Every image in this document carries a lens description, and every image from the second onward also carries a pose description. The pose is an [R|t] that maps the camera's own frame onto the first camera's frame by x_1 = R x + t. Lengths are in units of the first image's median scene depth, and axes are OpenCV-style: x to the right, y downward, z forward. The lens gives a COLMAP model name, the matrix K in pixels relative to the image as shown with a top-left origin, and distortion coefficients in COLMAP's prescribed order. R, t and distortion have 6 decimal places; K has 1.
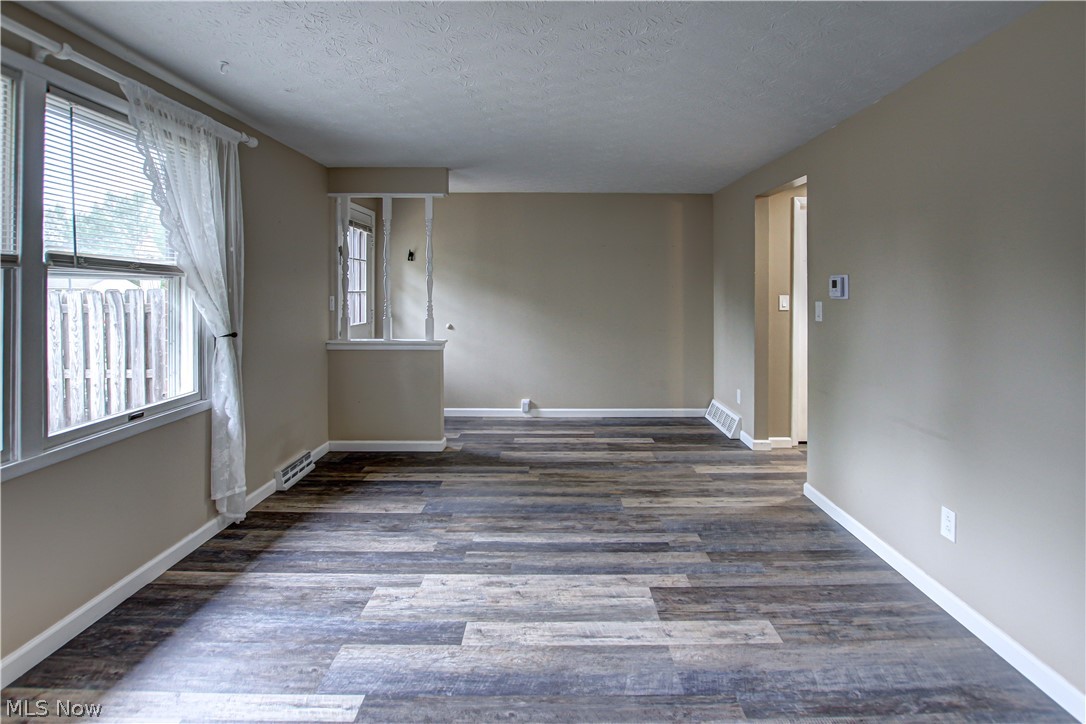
lens RADIAL K [[554.4, 0, 594.7], [0, 554.4, 275.1], [0, 0, 1]] dist [-0.026478, 0.002463]
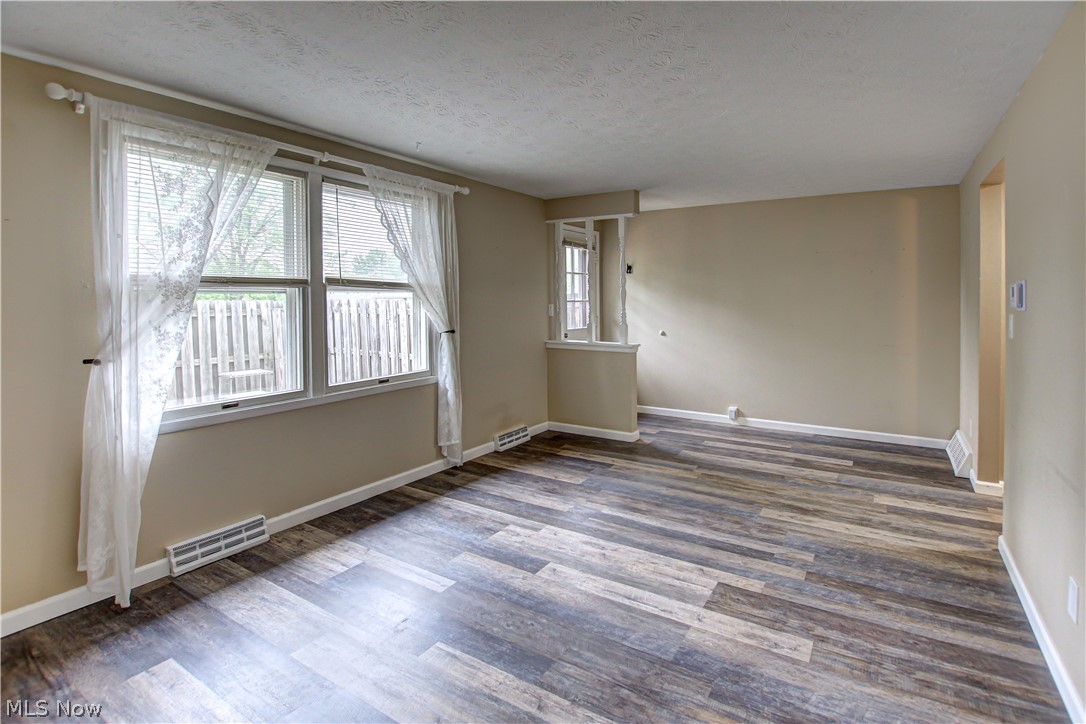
lens RADIAL K [[567.4, 0, 586.5], [0, 567.4, 300.0], [0, 0, 1]] dist [-0.028447, 0.001258]
pose [[0.838098, 0.000156, -0.545520, 0.475386], [0.014873, 0.999622, 0.023136, 0.000089], [0.545318, -0.027504, 0.837778, -0.024474]]
